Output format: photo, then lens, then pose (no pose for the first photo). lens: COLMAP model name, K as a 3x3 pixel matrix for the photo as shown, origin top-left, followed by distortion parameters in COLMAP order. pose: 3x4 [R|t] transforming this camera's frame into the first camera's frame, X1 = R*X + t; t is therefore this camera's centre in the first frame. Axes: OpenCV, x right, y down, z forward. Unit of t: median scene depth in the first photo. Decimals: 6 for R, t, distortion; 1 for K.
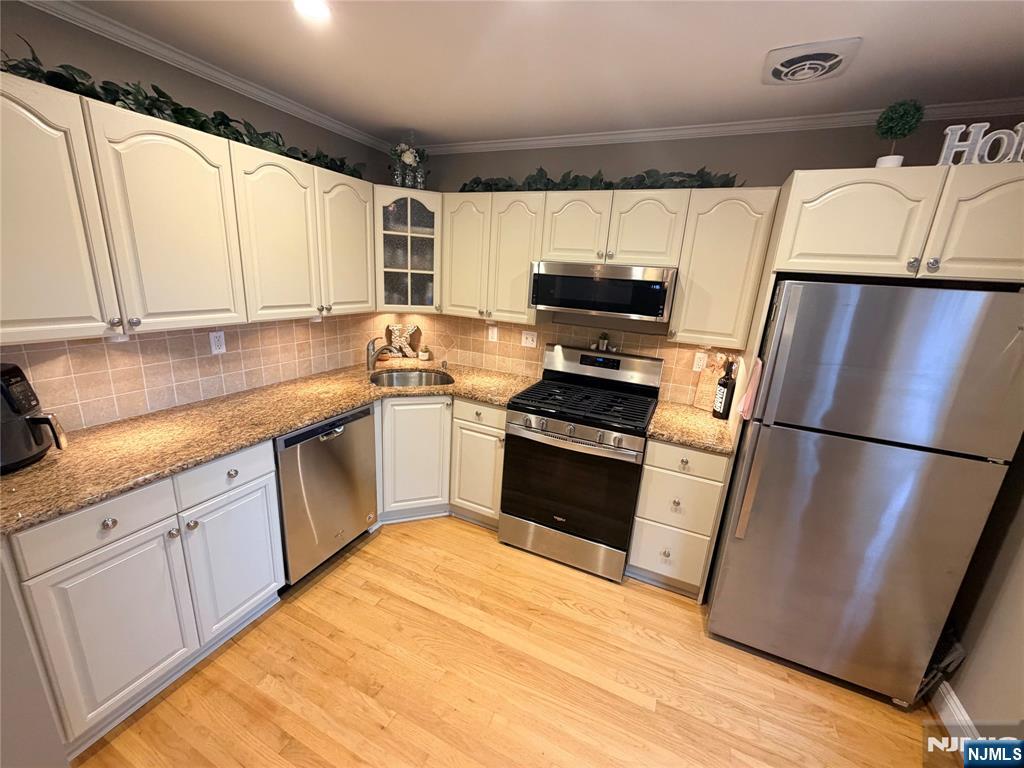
lens RADIAL K [[408.0, 0, 509.4], [0, 408.0, 384.5], [0, 0, 1]] dist [0.001491, -0.000329]
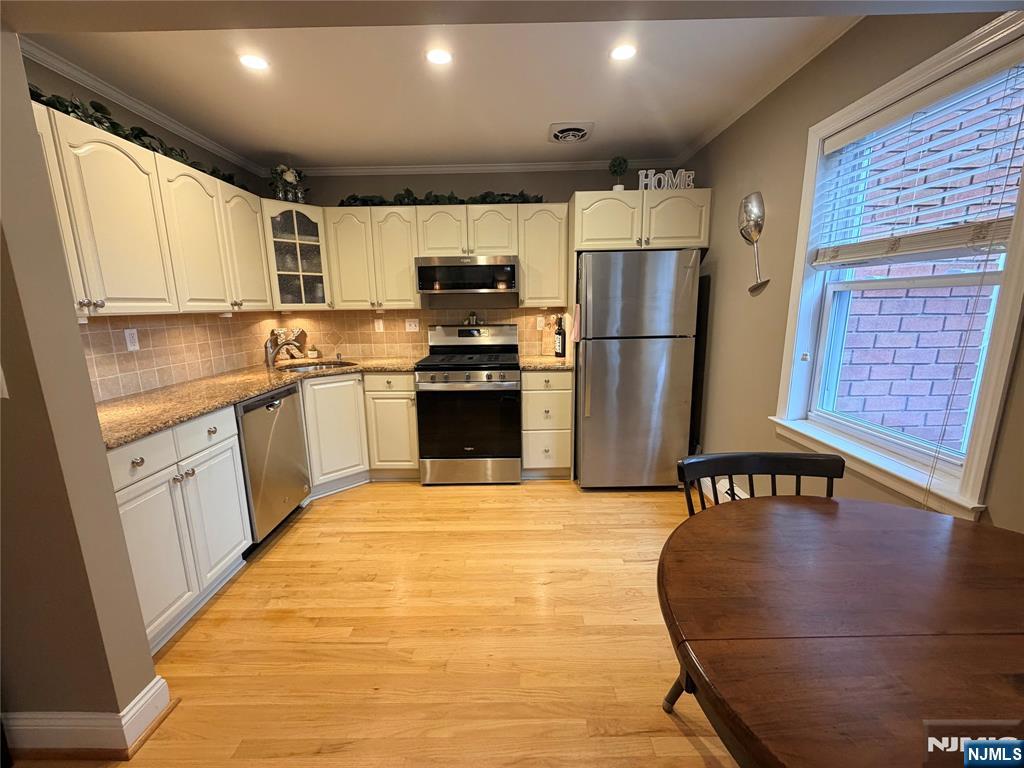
lens RADIAL K [[408.0, 0, 507.8], [0, 408.0, 383.6], [0, 0, 1]] dist [0.001491, -0.000329]
pose [[0.908697, -0.152536, 0.388590, -0.250803], [0.179311, 0.983227, -0.033356, 0.199108], [-0.376984, 0.099989, 0.920807, -0.282776]]
